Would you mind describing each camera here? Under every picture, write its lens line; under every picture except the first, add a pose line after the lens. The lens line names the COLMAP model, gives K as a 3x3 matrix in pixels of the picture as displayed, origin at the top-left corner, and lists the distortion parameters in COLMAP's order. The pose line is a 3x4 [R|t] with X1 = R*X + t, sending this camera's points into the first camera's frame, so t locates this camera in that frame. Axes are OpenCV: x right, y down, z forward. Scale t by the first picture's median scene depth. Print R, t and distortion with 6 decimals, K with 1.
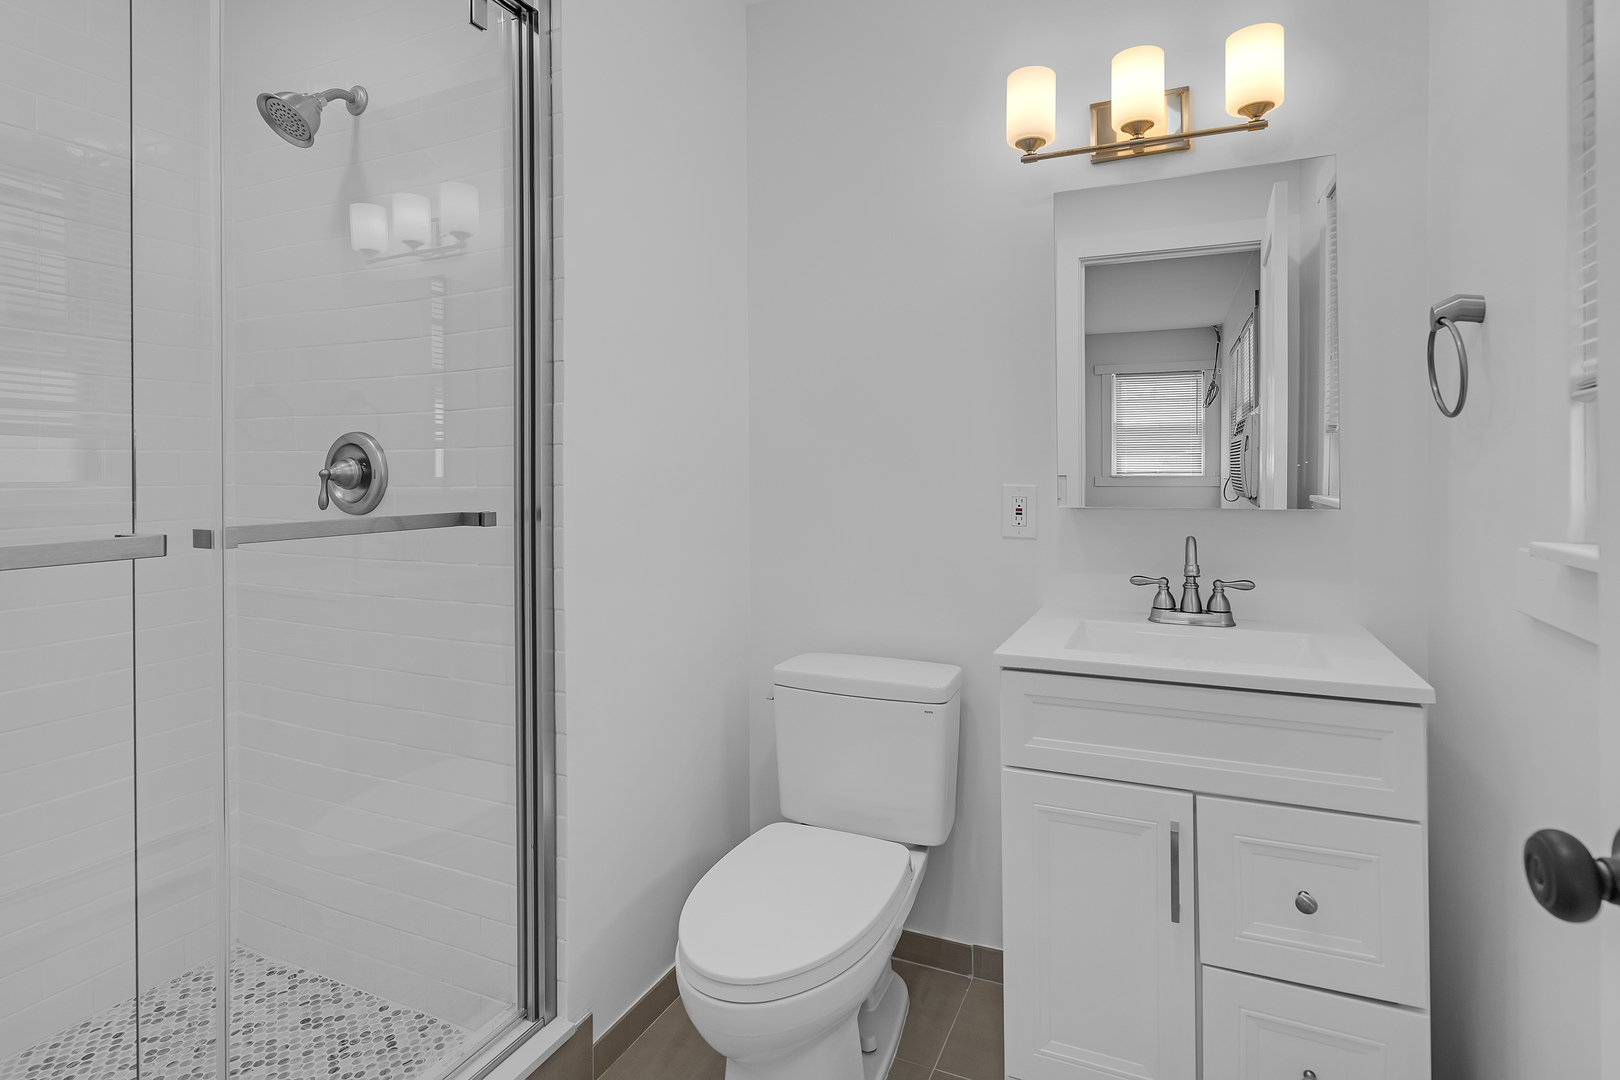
lens RADIAL K [[833.5, 0, 842.1], [0, 833.5, 476.4], [0, 0, 1]] dist [-0.000871, -0.000261]
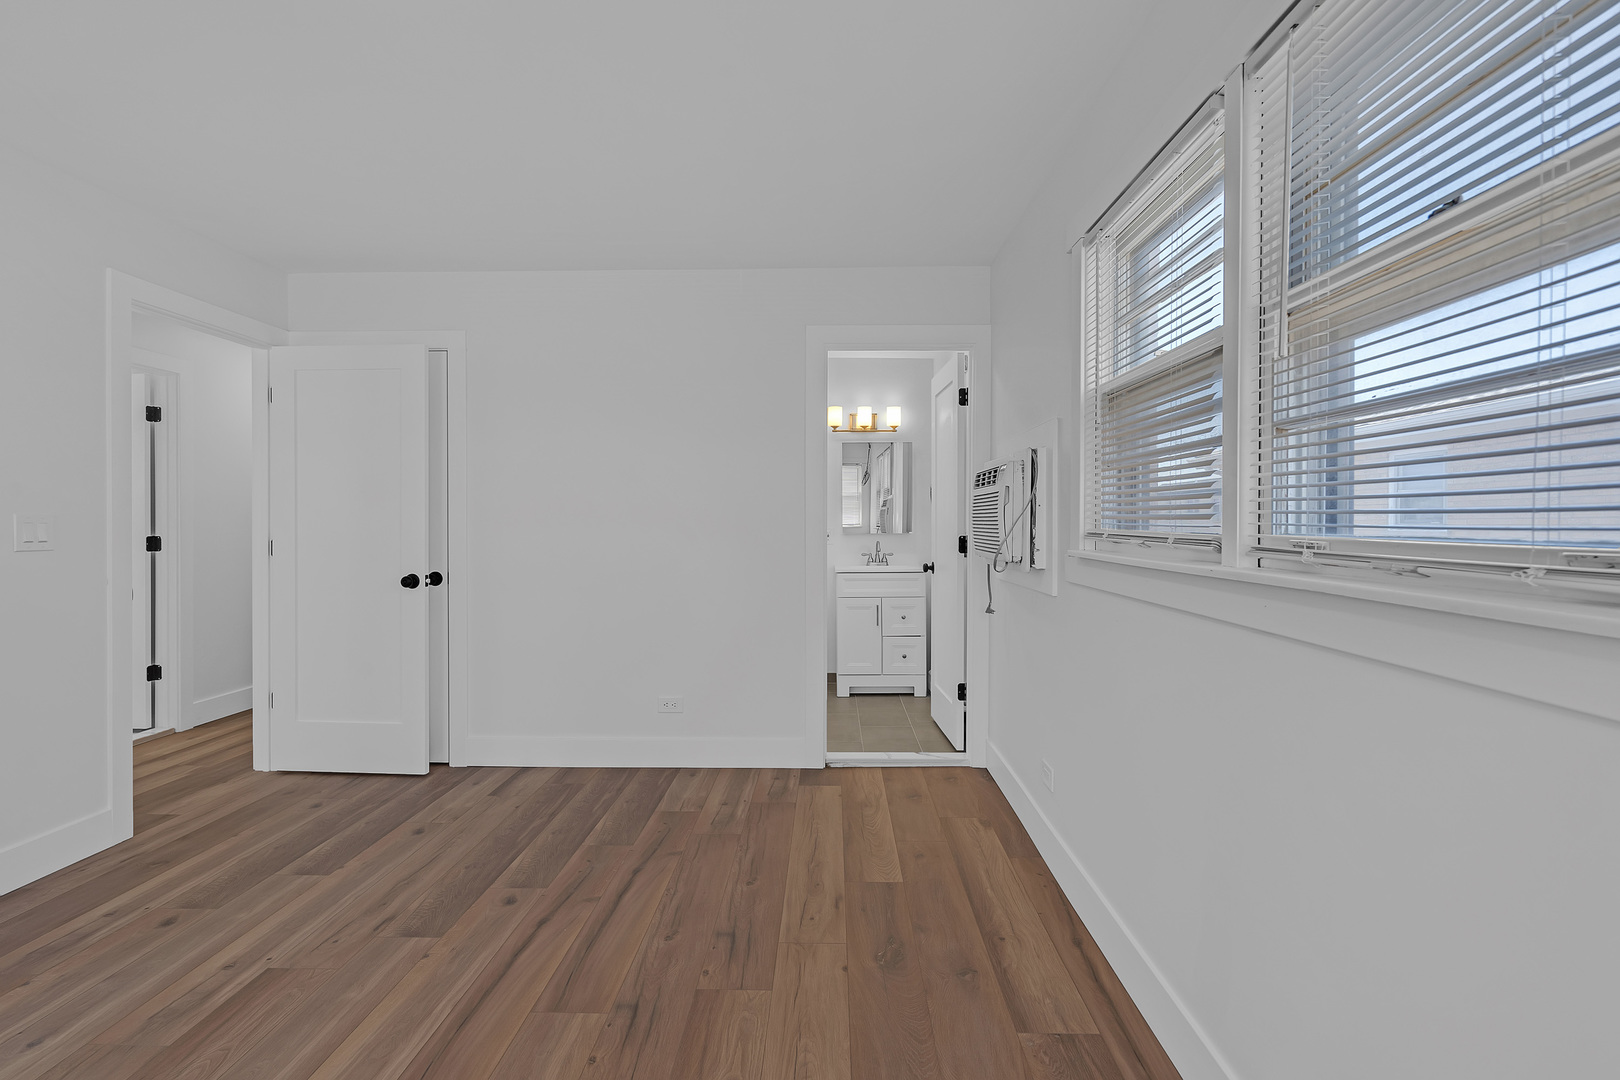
lens RADIAL K [[833.5, 0, 807.7], [0, 833.5, 534.2], [0, 0, 1]] dist [-0.000871, -0.000261]
pose [[0.932749, -0.000841, 0.360525, -1.126895], [-0.001969, 0.999970, 0.007428, 0.012965], [-0.360520, -0.007638, 0.932720, -2.186762]]
